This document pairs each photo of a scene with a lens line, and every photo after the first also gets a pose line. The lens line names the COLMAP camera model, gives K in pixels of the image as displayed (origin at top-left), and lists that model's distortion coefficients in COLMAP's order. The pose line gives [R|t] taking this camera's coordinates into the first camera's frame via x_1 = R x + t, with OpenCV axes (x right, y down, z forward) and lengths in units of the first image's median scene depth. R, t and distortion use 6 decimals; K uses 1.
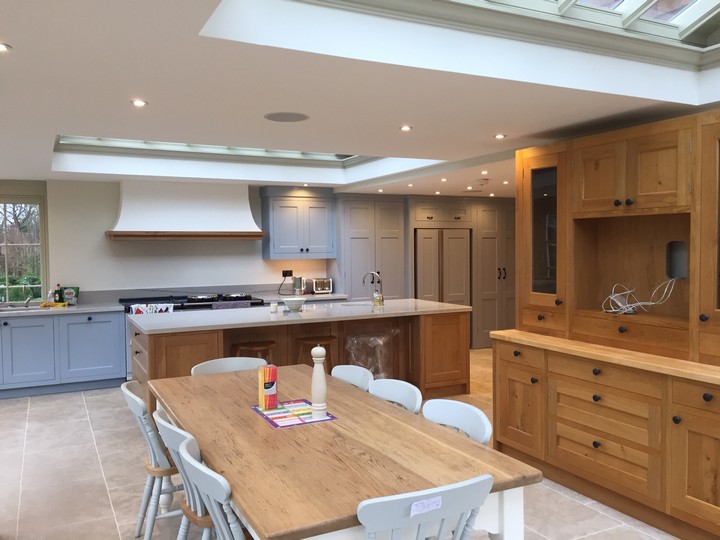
lens RADIAL K [[617.7, 0, 361.0], [0, 617.7, 271.2], [0, 0, 1]] dist [0.054356, -0.028755]
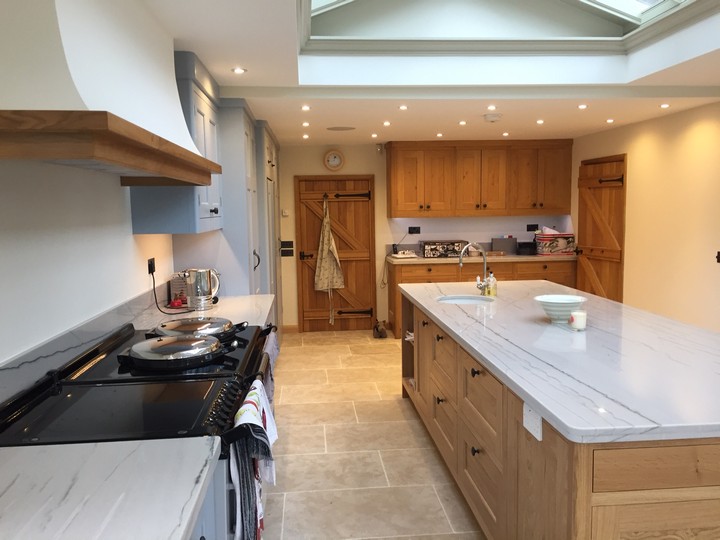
lens RADIAL K [[617.7, 0, 359.9], [0, 617.7, 268.0], [0, 0, 1]] dist [0.054356, -0.028755]
pose [[0.373908, -0.082904, 0.923753, -0.512984], [0.047734, 0.996397, 0.070103, -0.020957], [-0.926237, 0.017883, 0.376518, 0.779680]]
